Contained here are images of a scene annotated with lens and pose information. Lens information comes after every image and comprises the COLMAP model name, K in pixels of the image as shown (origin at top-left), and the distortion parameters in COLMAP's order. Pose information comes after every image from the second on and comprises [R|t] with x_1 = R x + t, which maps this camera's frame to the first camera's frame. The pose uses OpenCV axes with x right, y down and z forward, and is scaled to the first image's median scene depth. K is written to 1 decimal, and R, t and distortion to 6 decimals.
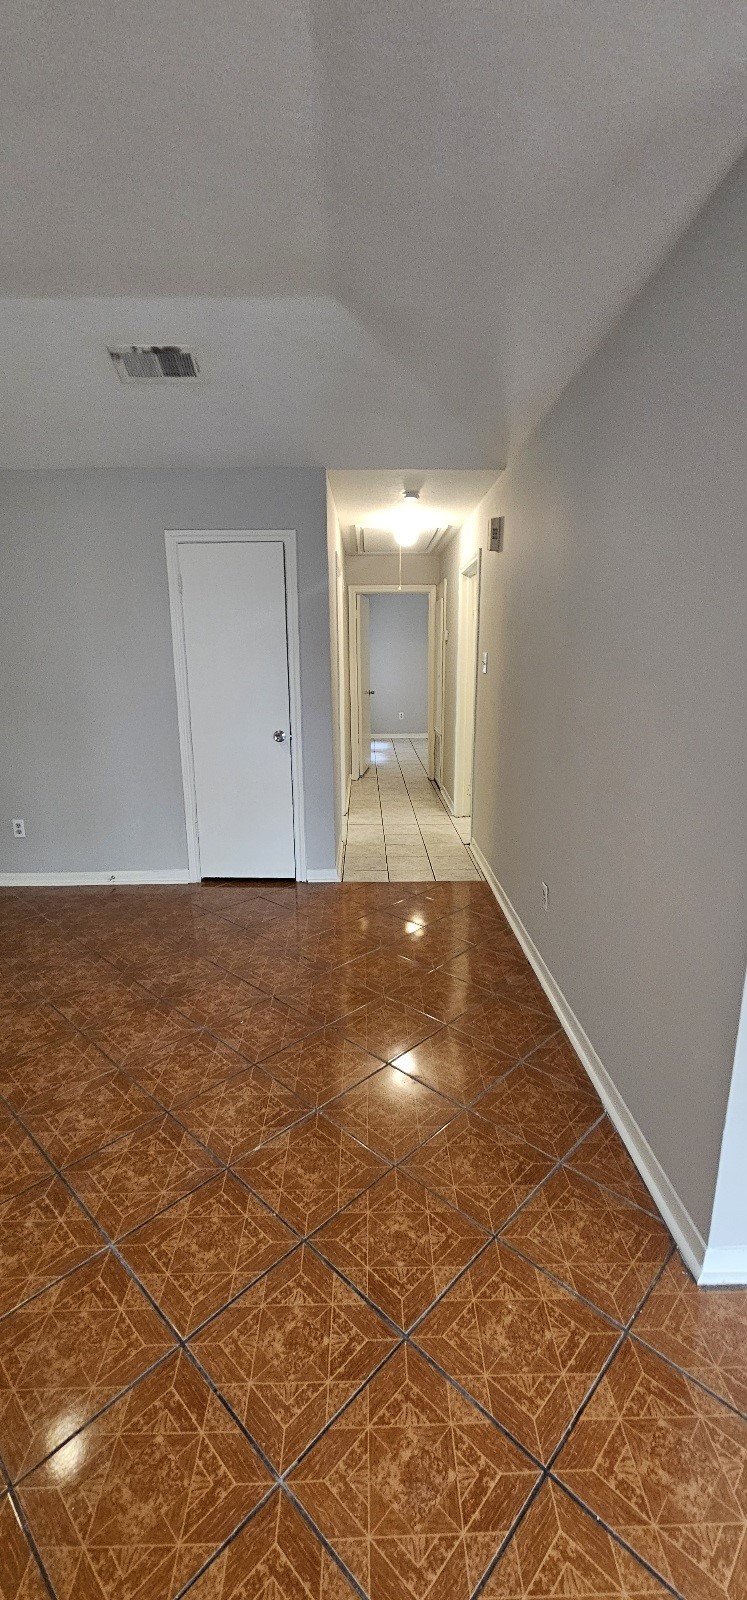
lens RADIAL K [[656.8, 0, 377.3], [0, 656.8, 798.2], [0, 0, 1]] dist [-0.001260, 0.000459]
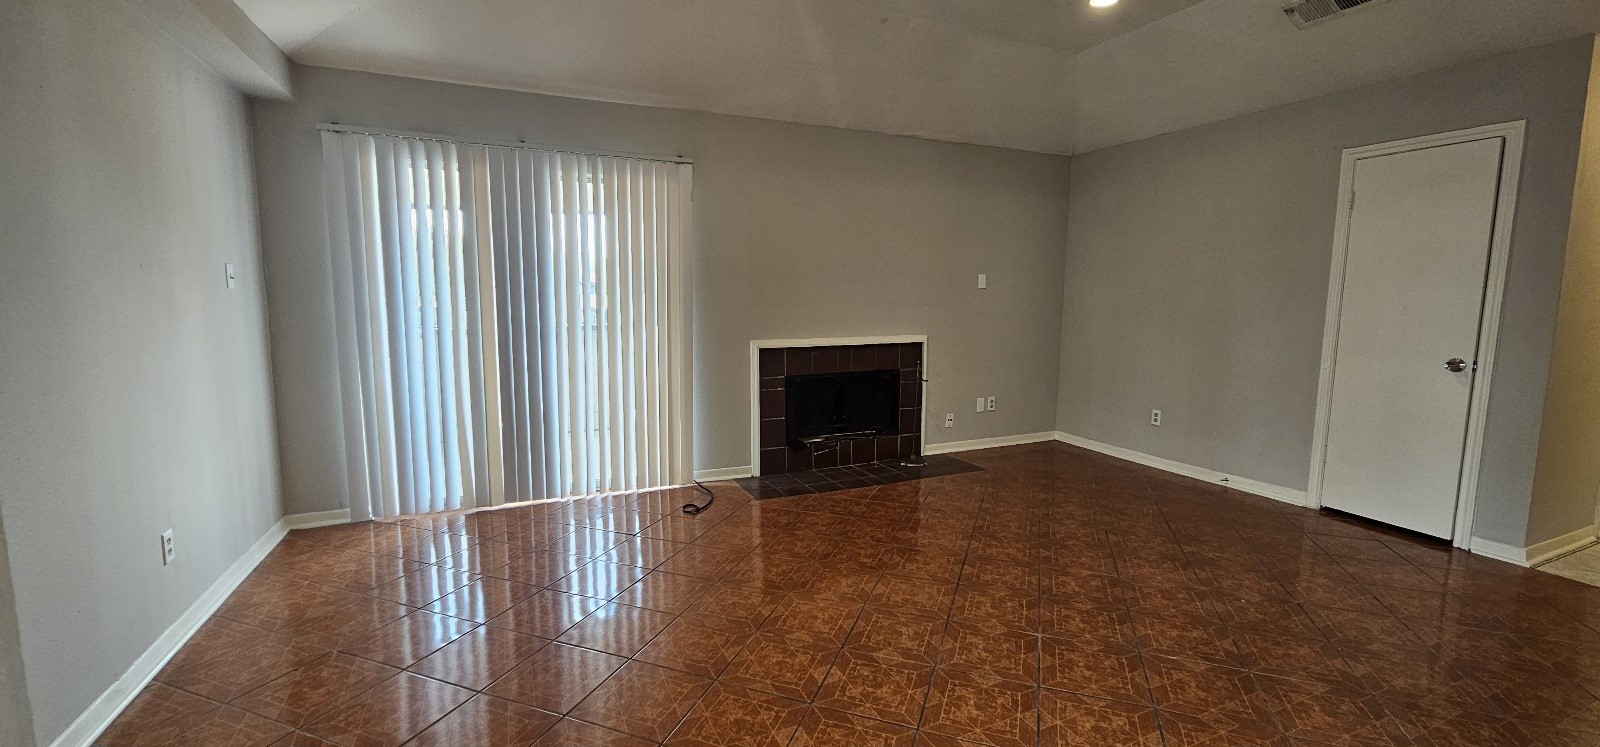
lens RADIAL K [[656.8, 0, 796.2], [0, 656.8, 371.9], [0, 0, 1]] dist [-0.001260, 0.000459]
pose [[0.396758, 0.119203, -0.910150, 0.279994], [-0.210979, 0.976829, 0.035965, 0.061796], [0.893348, 0.177754, 0.412714, -0.097761]]
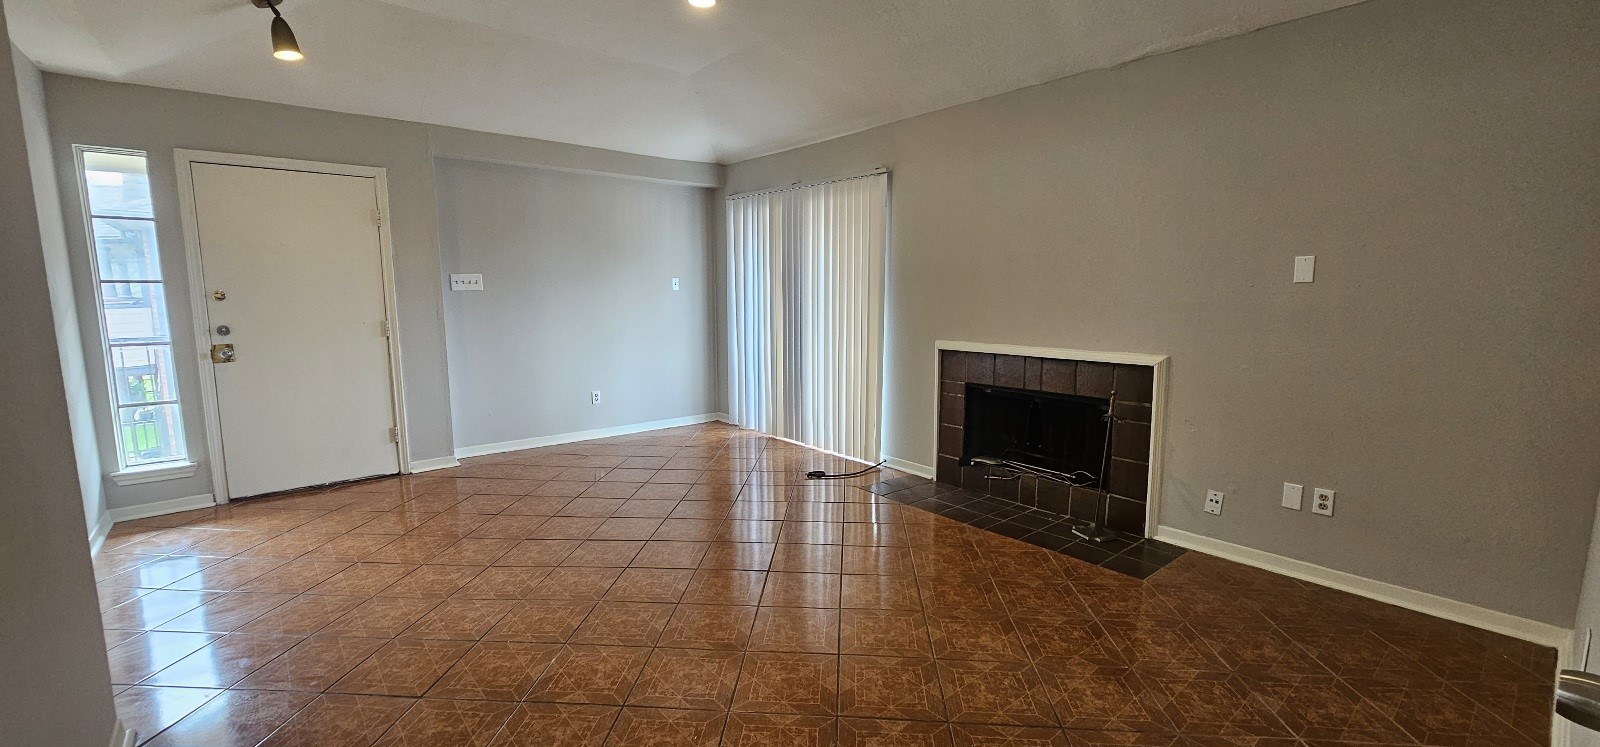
lens RADIAL K [[656.8, 0, 796.2], [0, 656.8, 371.9], [0, 0, 1]] dist [-0.001260, 0.000459]
pose [[-0.773940, 0.094910, -0.626107, 0.086033], [-0.128296, 0.944701, 0.301794, -0.188069], [0.620127, 0.313897, -0.718965, 0.961646]]
